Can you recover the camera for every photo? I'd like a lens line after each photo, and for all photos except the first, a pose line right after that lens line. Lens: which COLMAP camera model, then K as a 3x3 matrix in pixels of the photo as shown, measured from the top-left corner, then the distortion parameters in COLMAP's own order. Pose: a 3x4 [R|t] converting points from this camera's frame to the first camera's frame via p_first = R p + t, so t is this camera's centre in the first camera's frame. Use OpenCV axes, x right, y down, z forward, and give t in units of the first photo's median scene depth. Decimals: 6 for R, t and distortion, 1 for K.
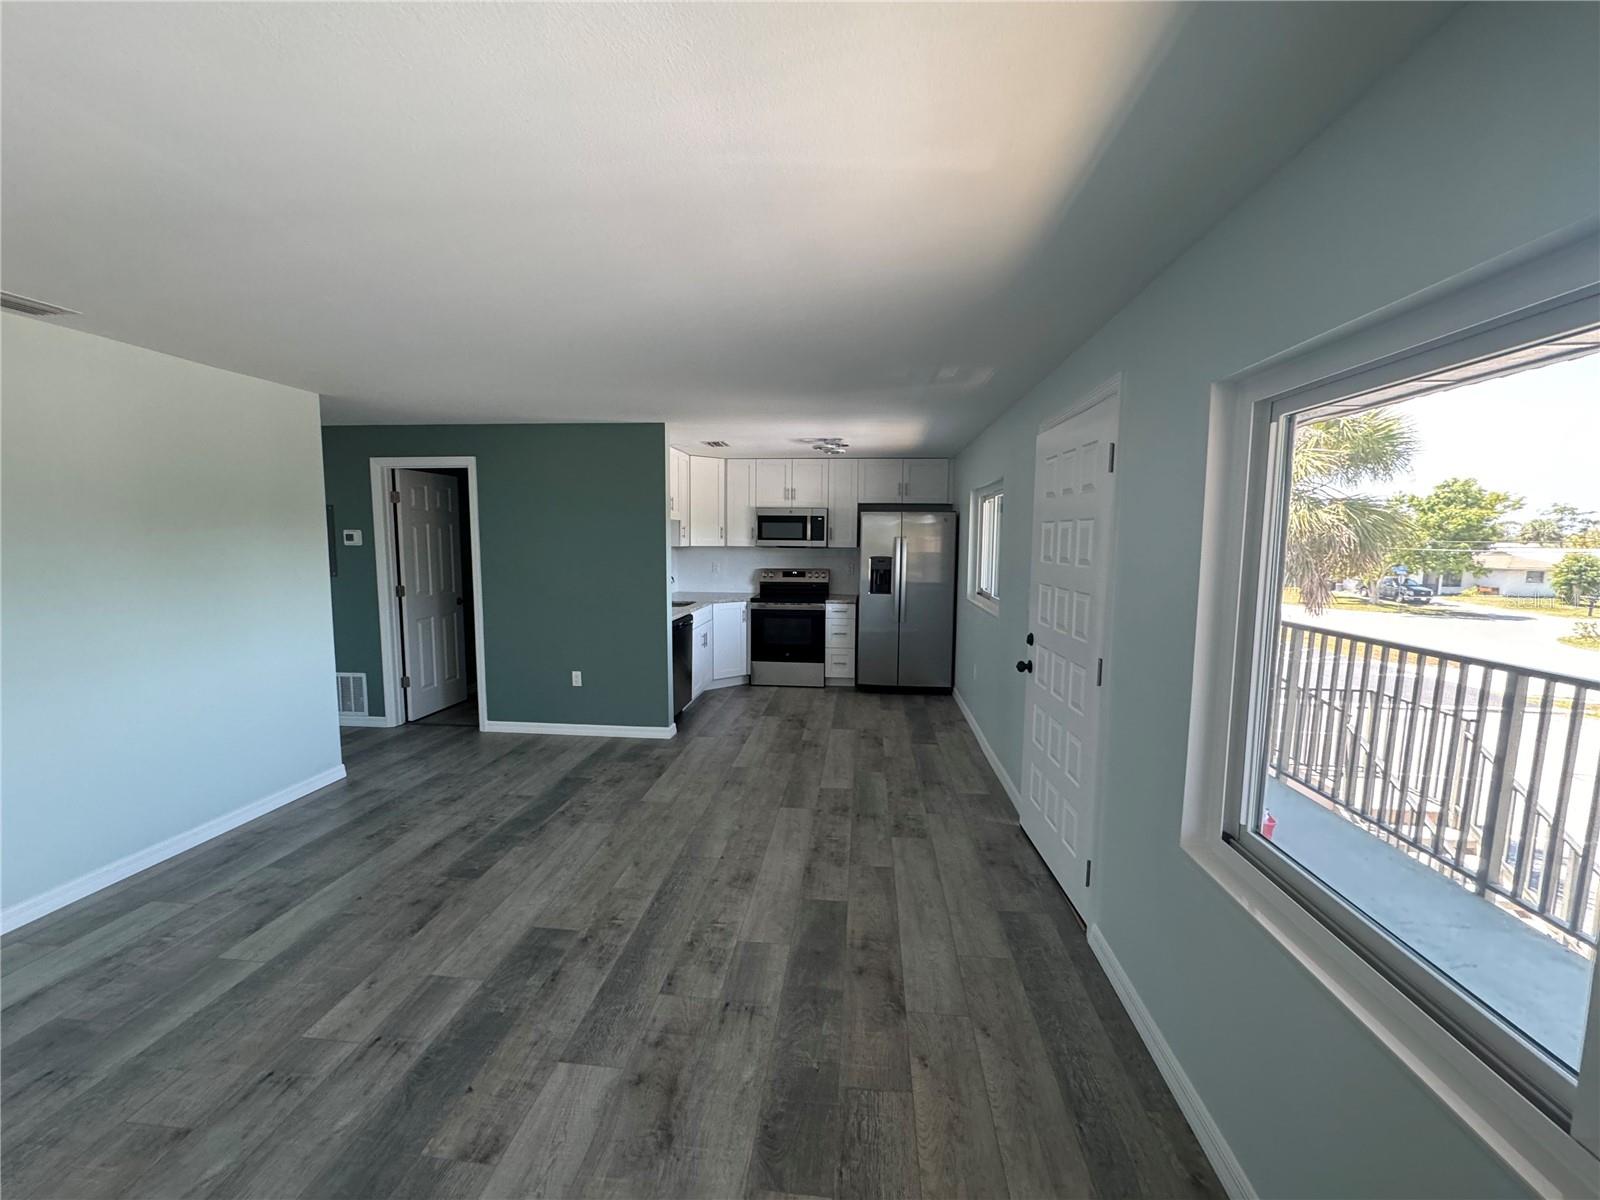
lens RADIAL K [[638.8, 0, 799.0], [0, 638.8, 599.0], [0, 0, 1]] dist [-0.001541, -0.000417]
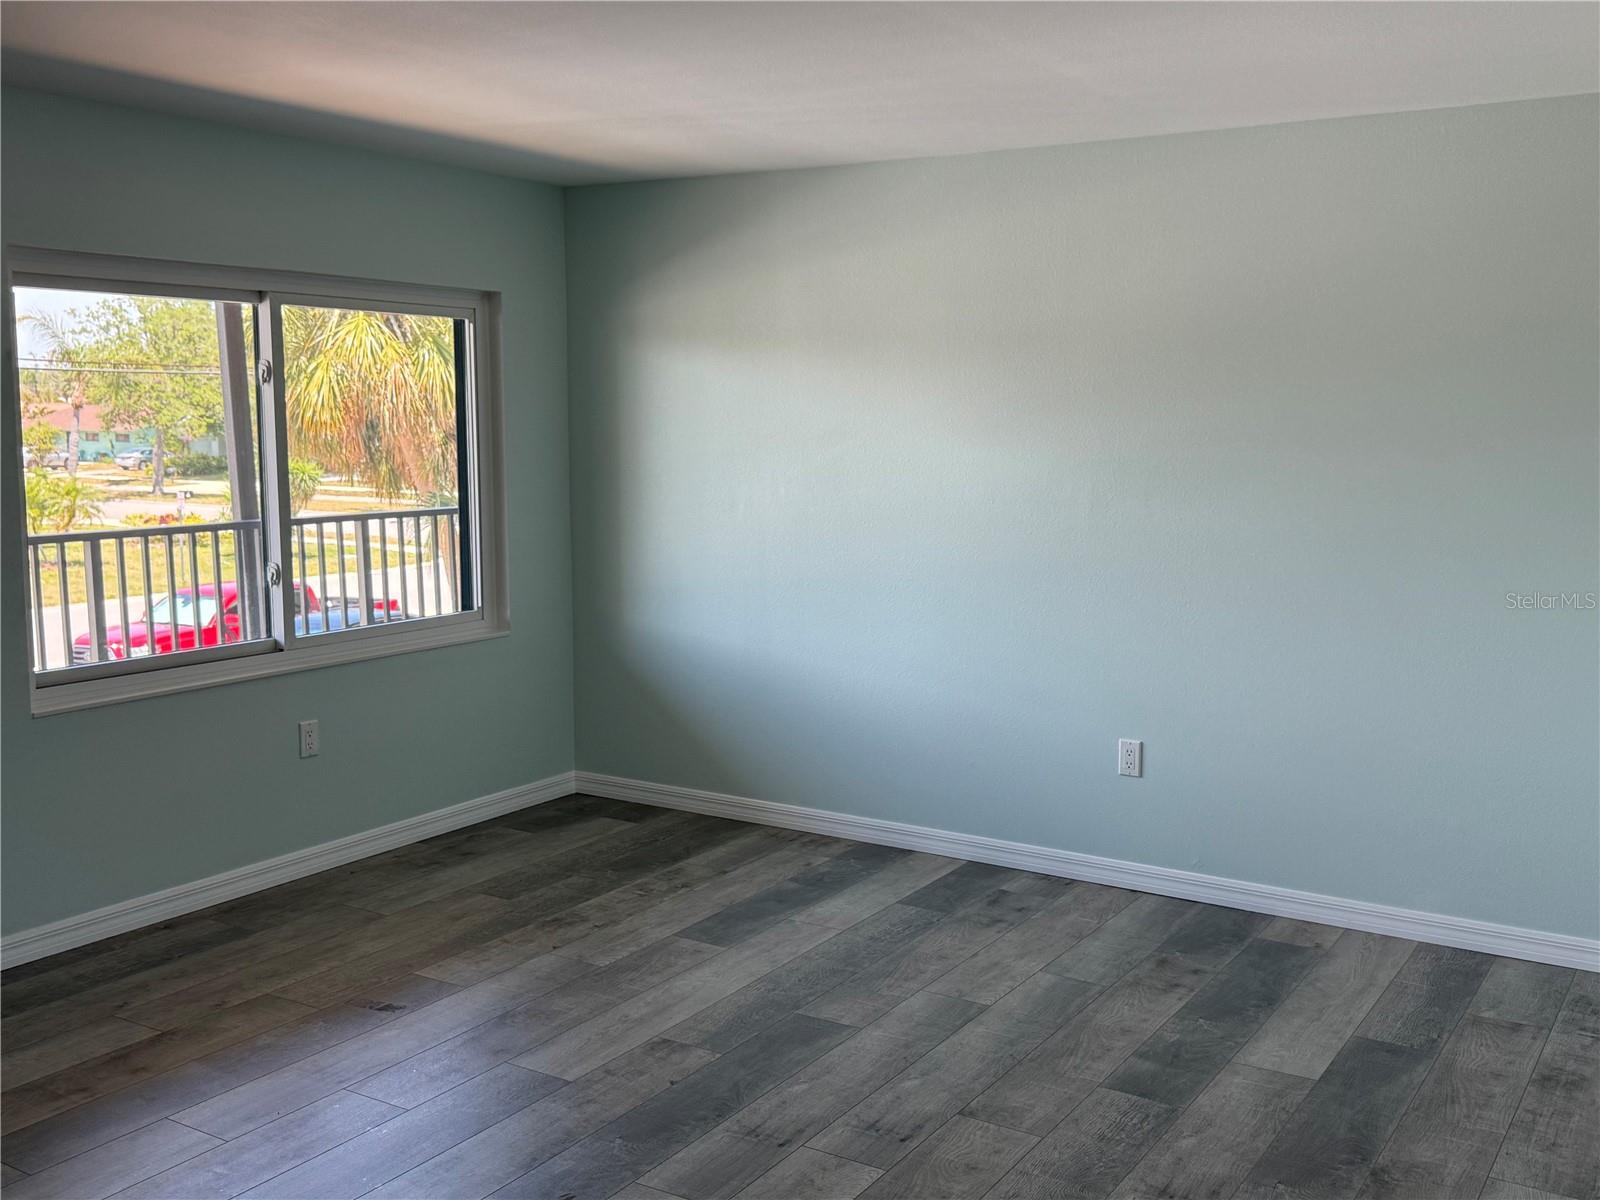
lens RADIAL K [[1579.6, 0, 811.6], [0, 1579.6, 590.9], [0, 0, 1]] dist [0.168085, -0.361321]
pose [[-0.899438, -0.064744, 0.432226, -0.444341], [0.027701, 0.978533, 0.204220, -0.078629], [-0.436169, 0.195657, -0.878336, 0.758897]]
